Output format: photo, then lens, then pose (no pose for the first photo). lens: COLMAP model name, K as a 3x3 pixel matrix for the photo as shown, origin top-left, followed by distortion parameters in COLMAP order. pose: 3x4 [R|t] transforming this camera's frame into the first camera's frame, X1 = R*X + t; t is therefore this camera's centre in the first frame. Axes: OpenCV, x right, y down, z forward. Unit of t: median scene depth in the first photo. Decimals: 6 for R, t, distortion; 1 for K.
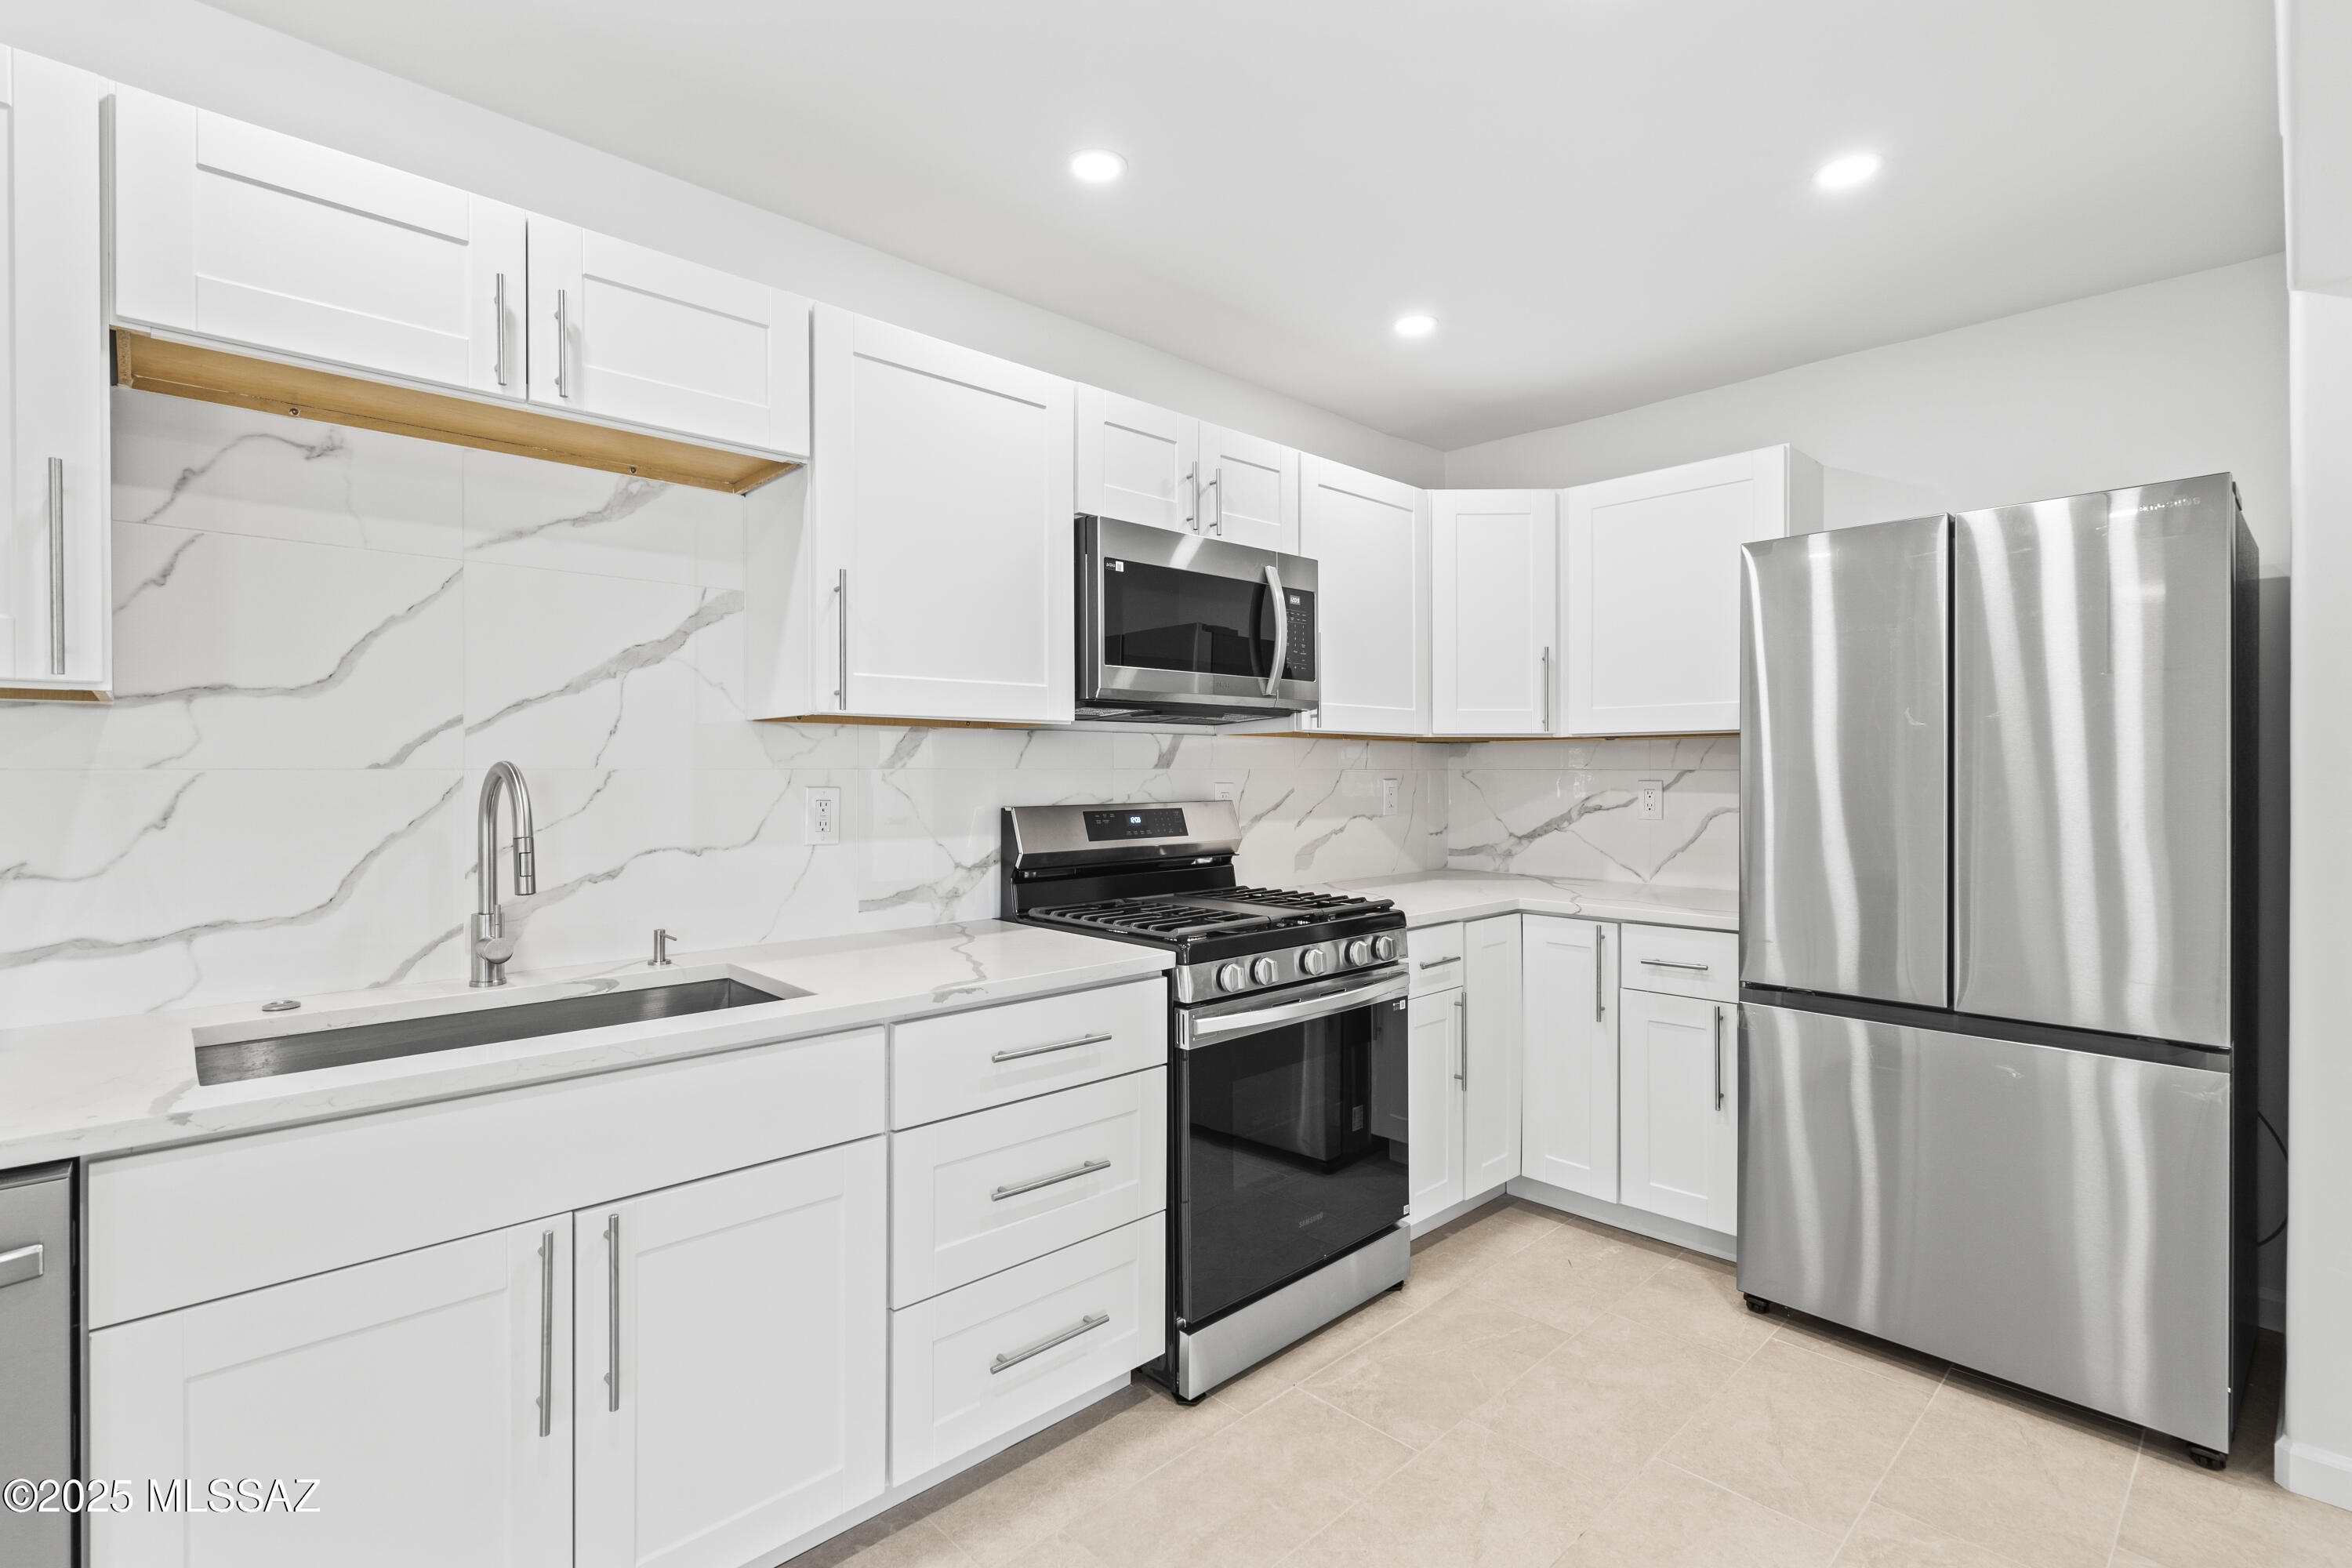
lens RADIAL K [[1076.2, 0, 1175.2], [0, 1076.2, 779.1], [0, 0, 1]] dist [0.000860, 0.001190]
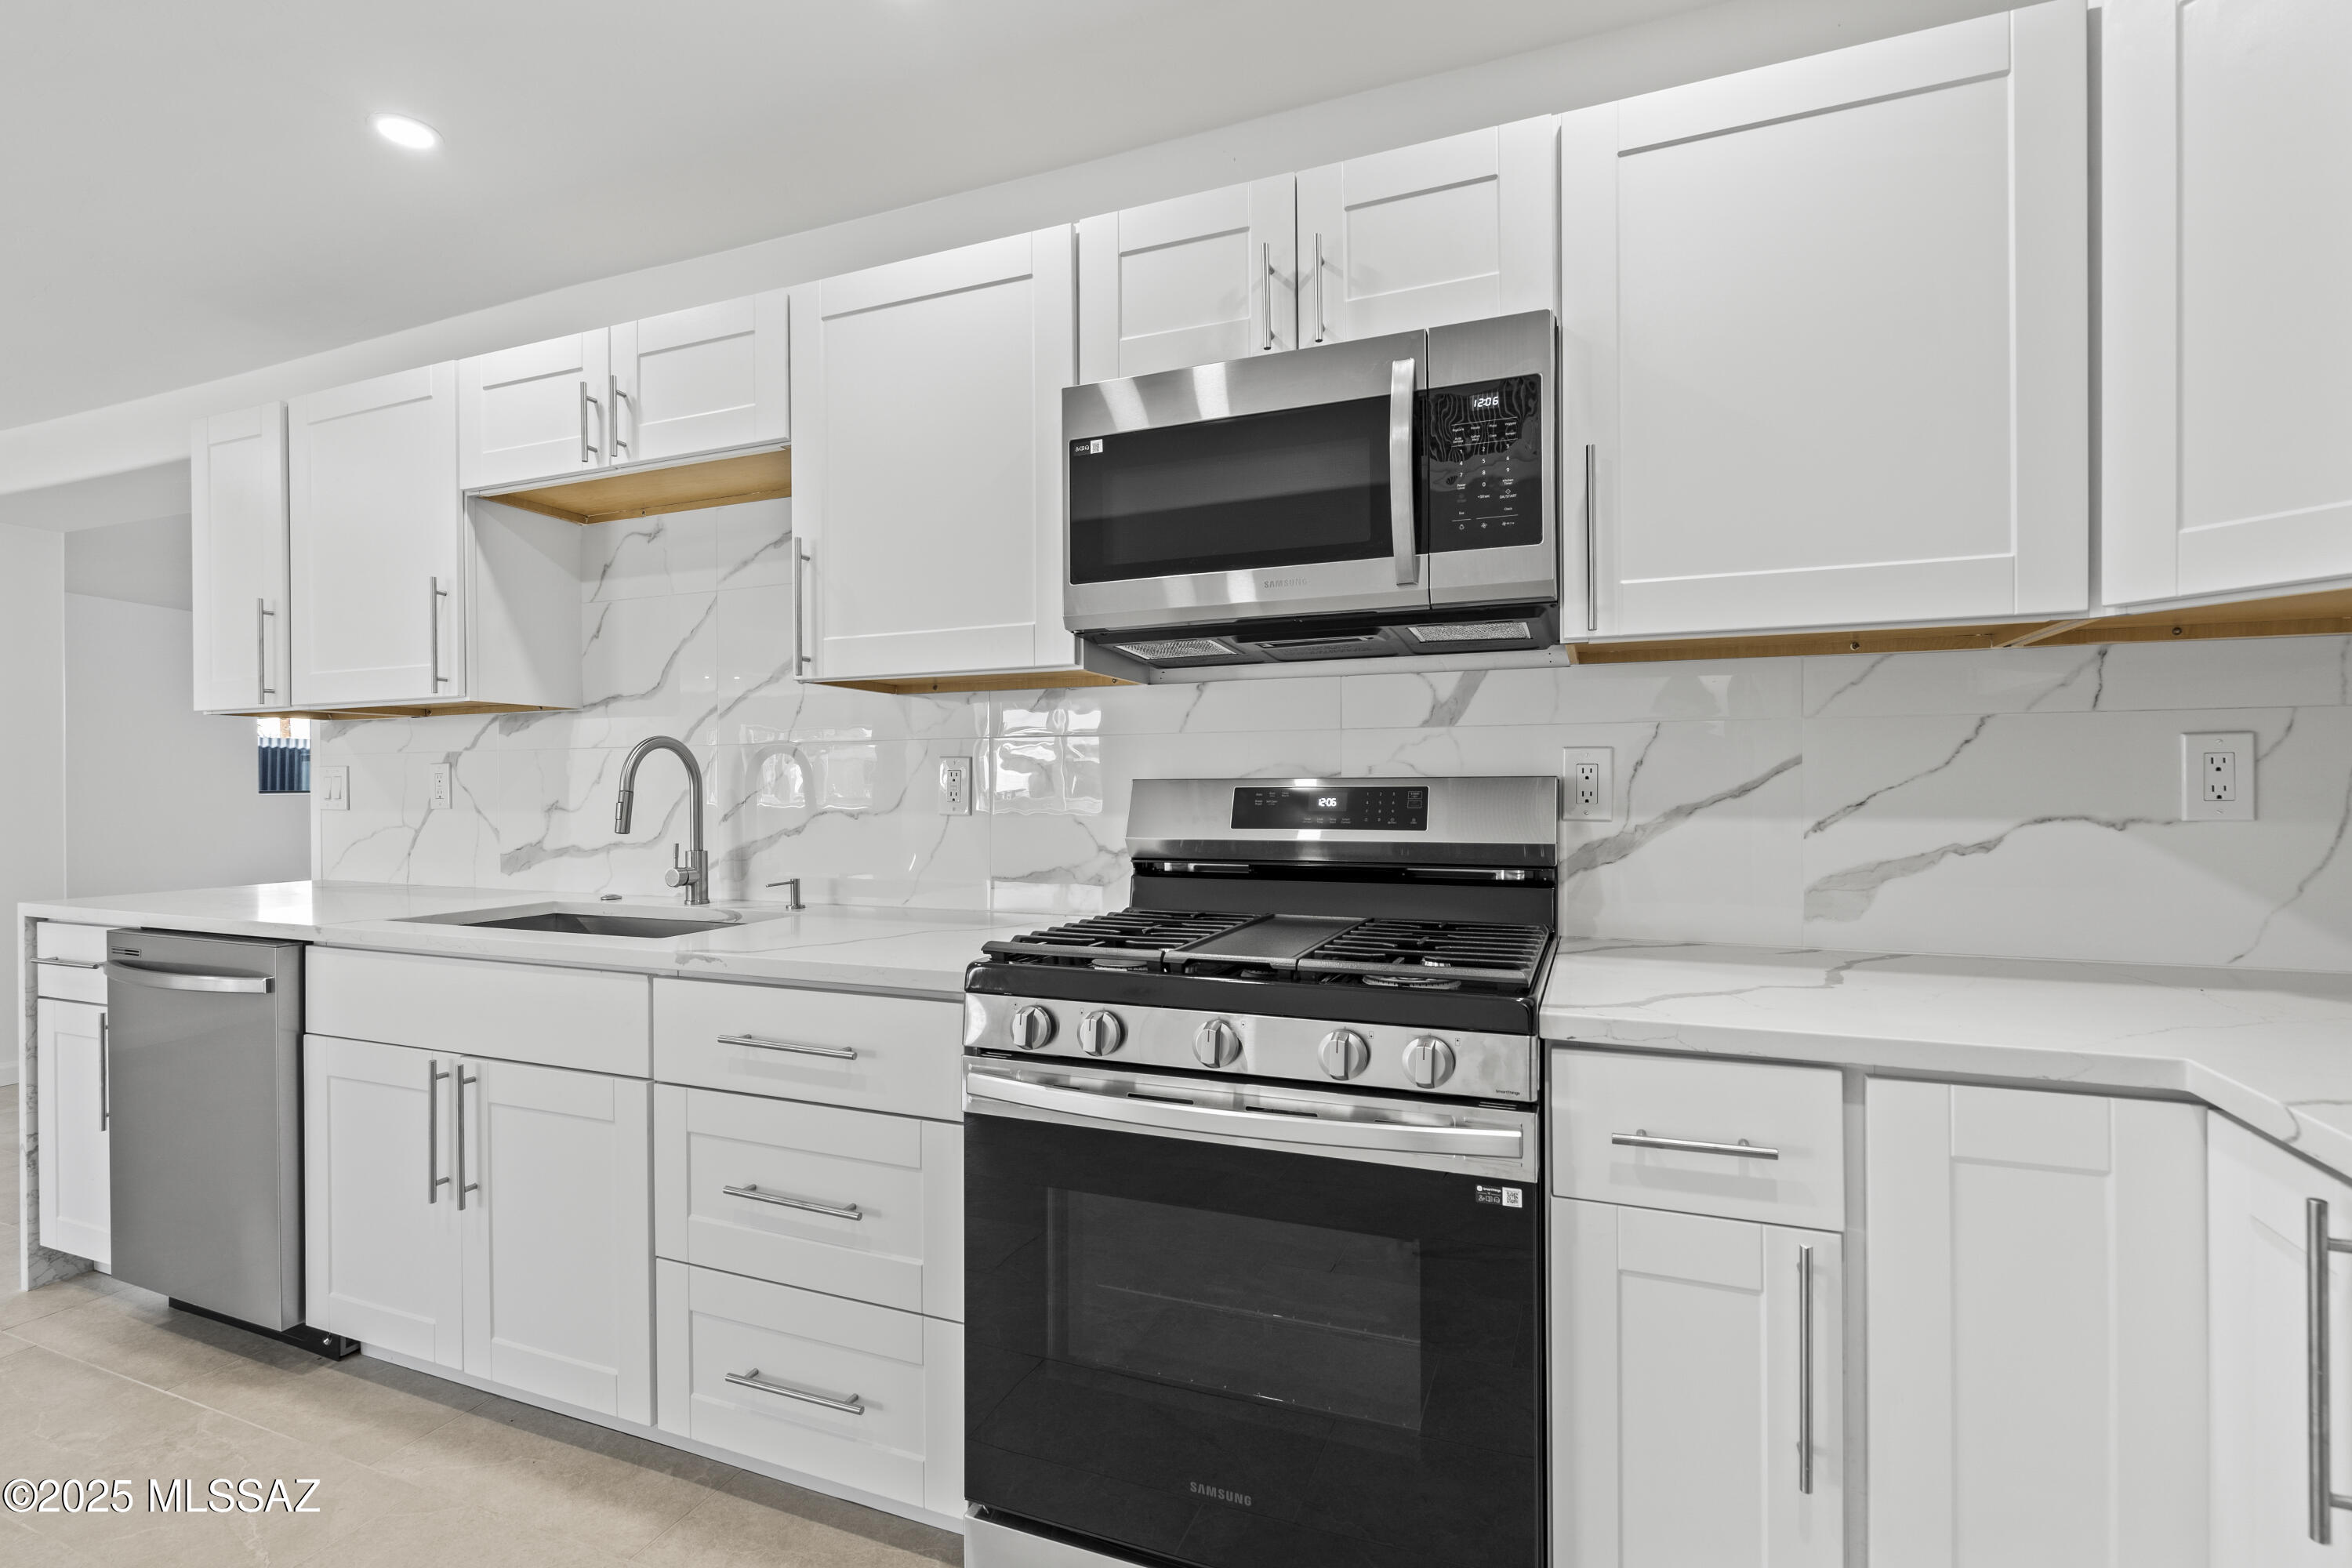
lens RADIAL K [[1076.2, 0, 1176.8], [0, 1076.2, 792.9], [0, 0, 1]] dist [0.000860, 0.001190]
pose [[0.421459, 0.005016, -0.906834, 0.581574], [-0.002757, 0.999987, 0.004249, 0.031794], [0.906843, 0.000710, 0.421467, 0.677034]]
